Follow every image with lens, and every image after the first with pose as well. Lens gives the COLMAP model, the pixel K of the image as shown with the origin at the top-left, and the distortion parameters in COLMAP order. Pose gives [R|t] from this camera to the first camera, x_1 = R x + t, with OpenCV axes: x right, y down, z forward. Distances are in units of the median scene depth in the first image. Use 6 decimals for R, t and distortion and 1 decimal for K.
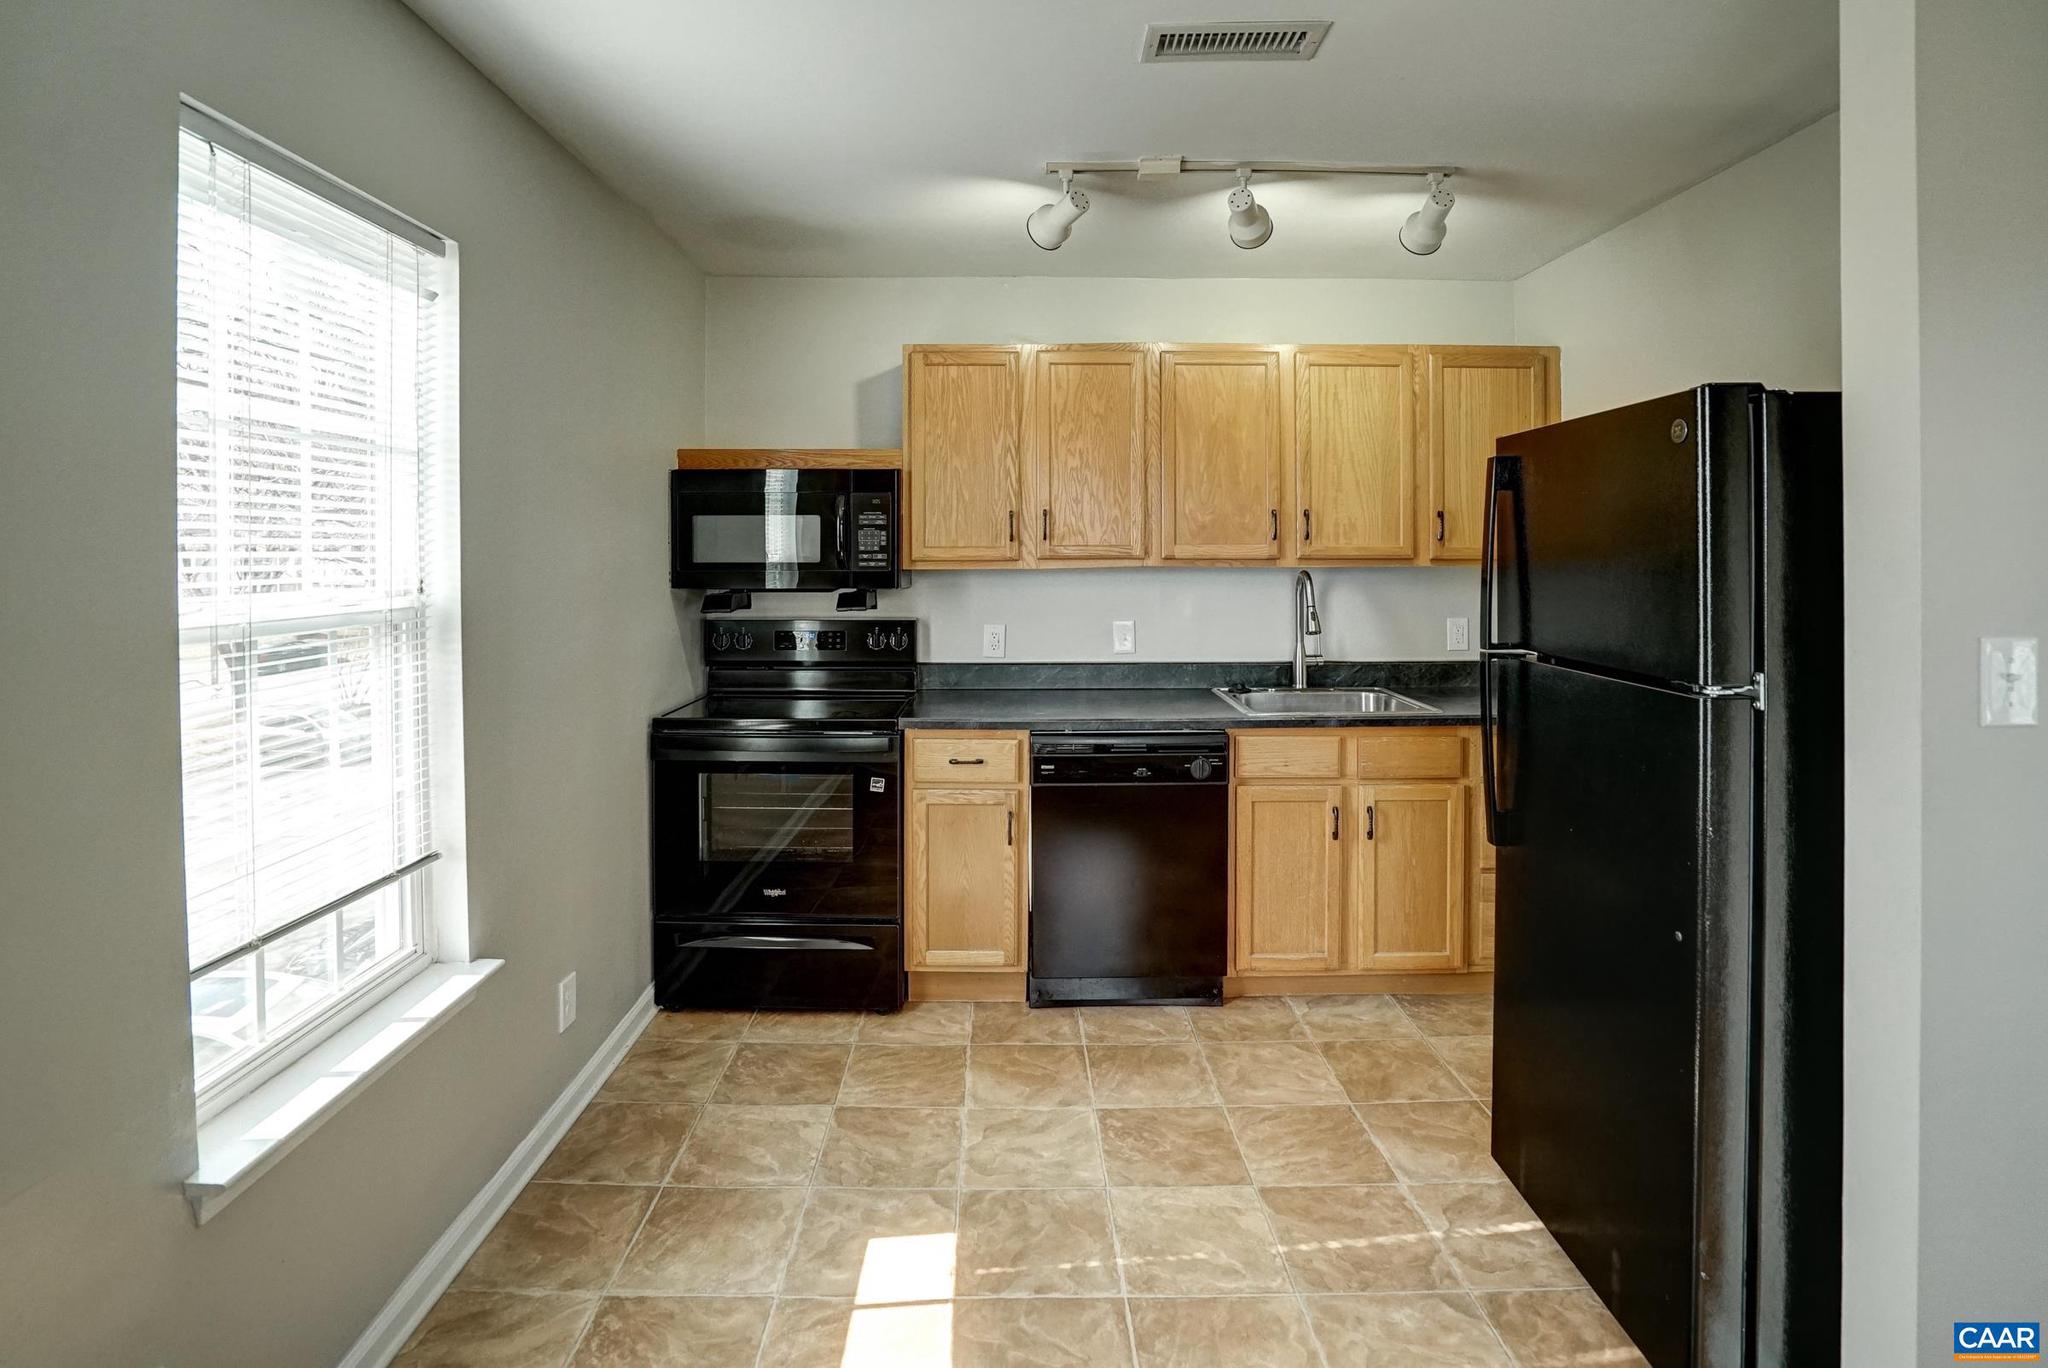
lens RADIAL K [[1003.1, 0, 1069.5], [0, 1003.1, 590.0], [0, 0, 1]] dist [-0.057596, 0.026658]
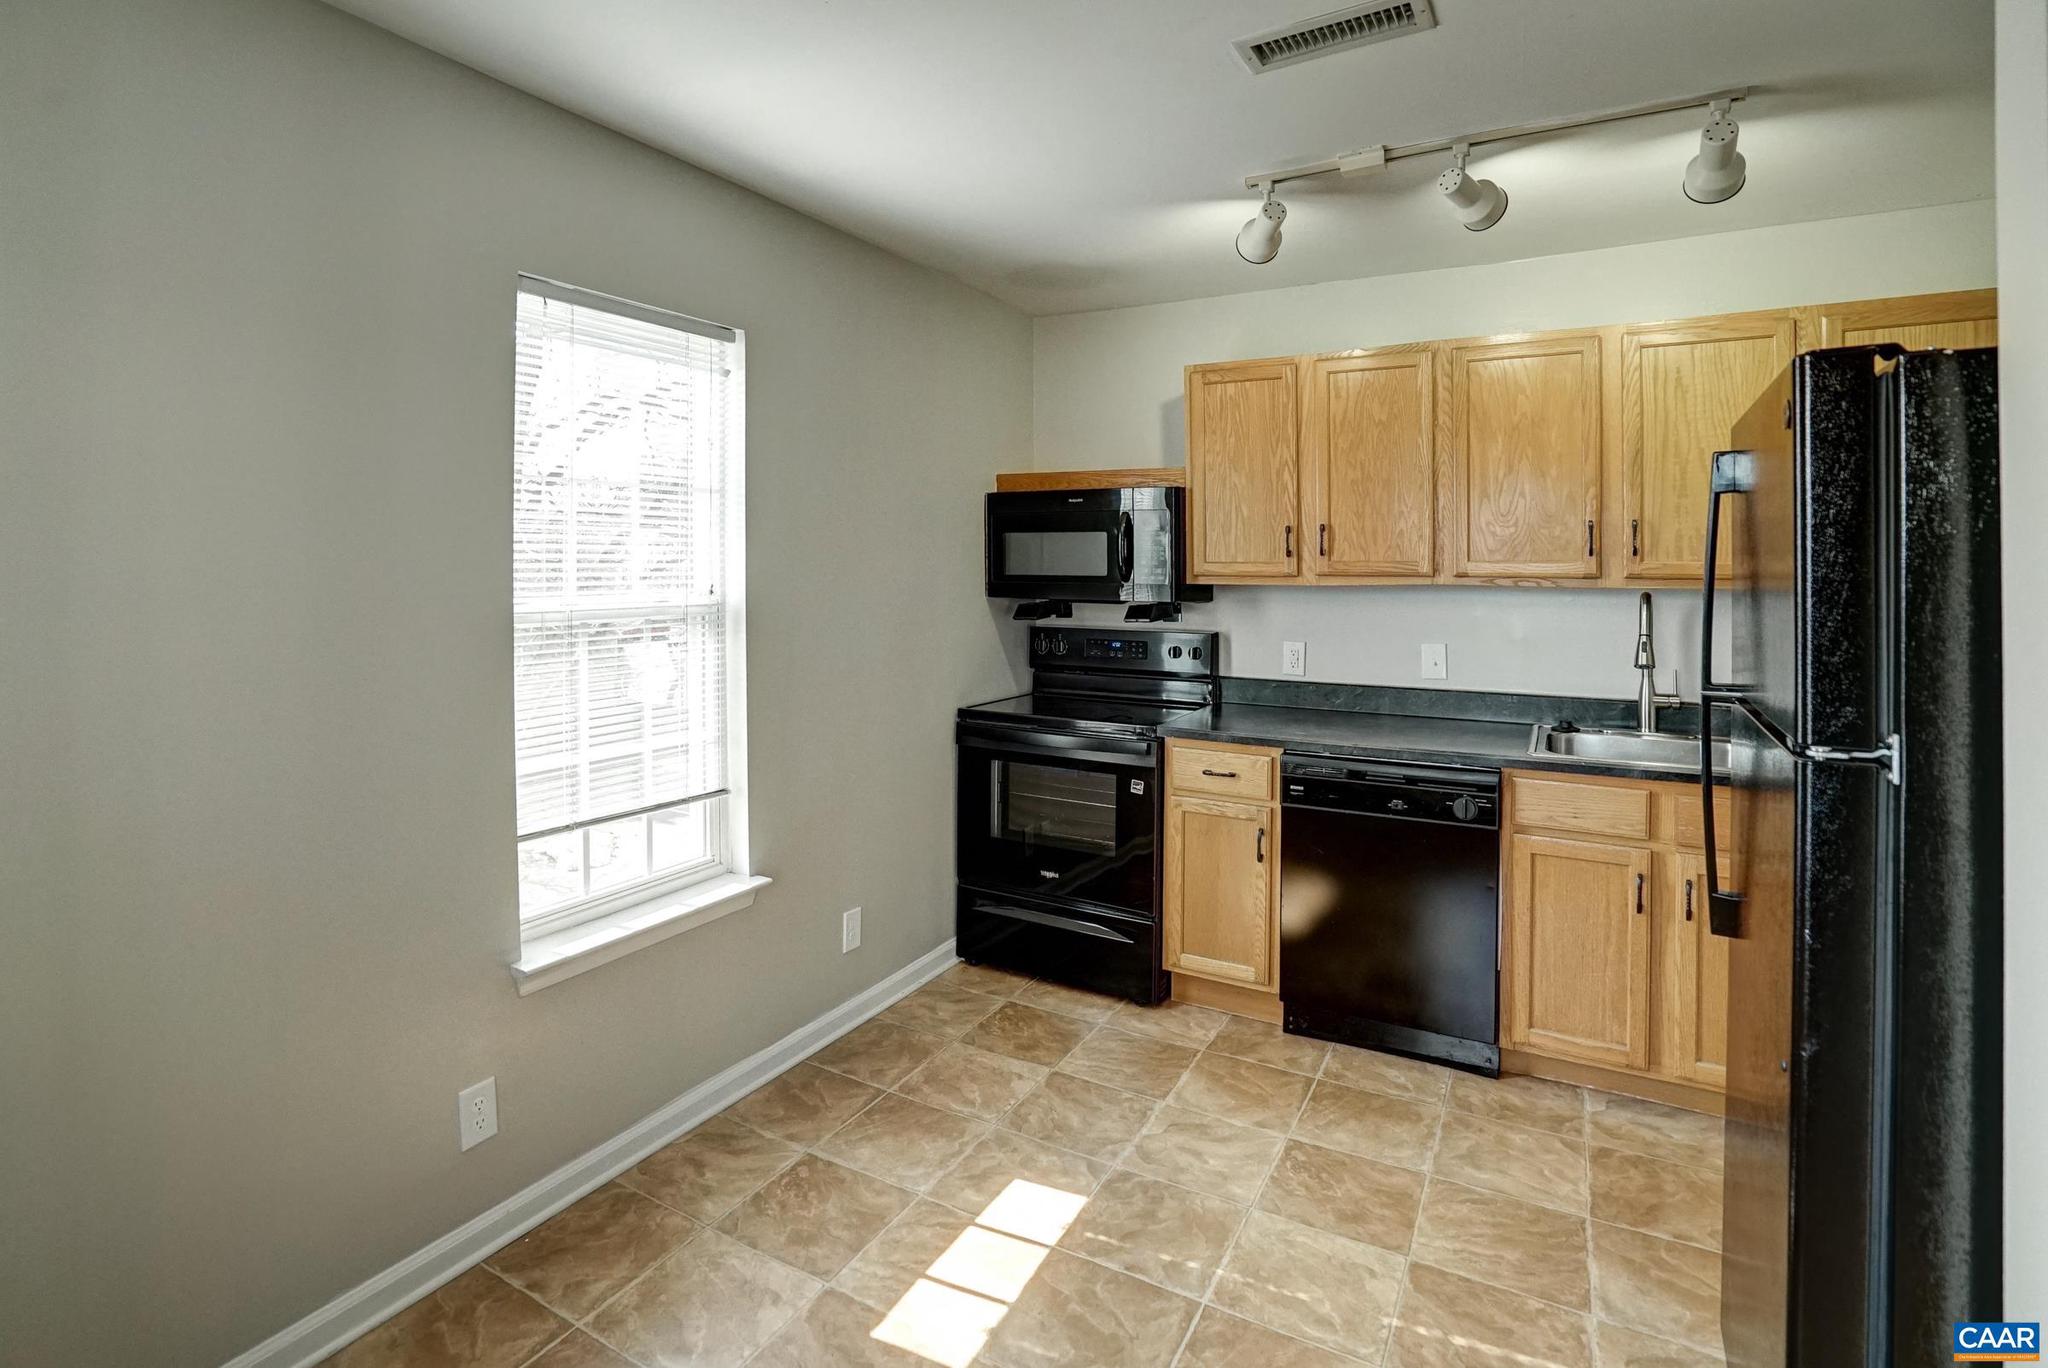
lens RADIAL K [[1051.5, 0, 1071.4], [0, 1051.5, 615.3], [0, 0, 1]] dist [-0.044135, 0.024069]
pose [[0.863482, 0.028571, -0.503570, 0.292590], [-0.024729, 0.999592, 0.014310, -0.000786], [0.503773, 0.000096, 0.863836, 0.003804]]
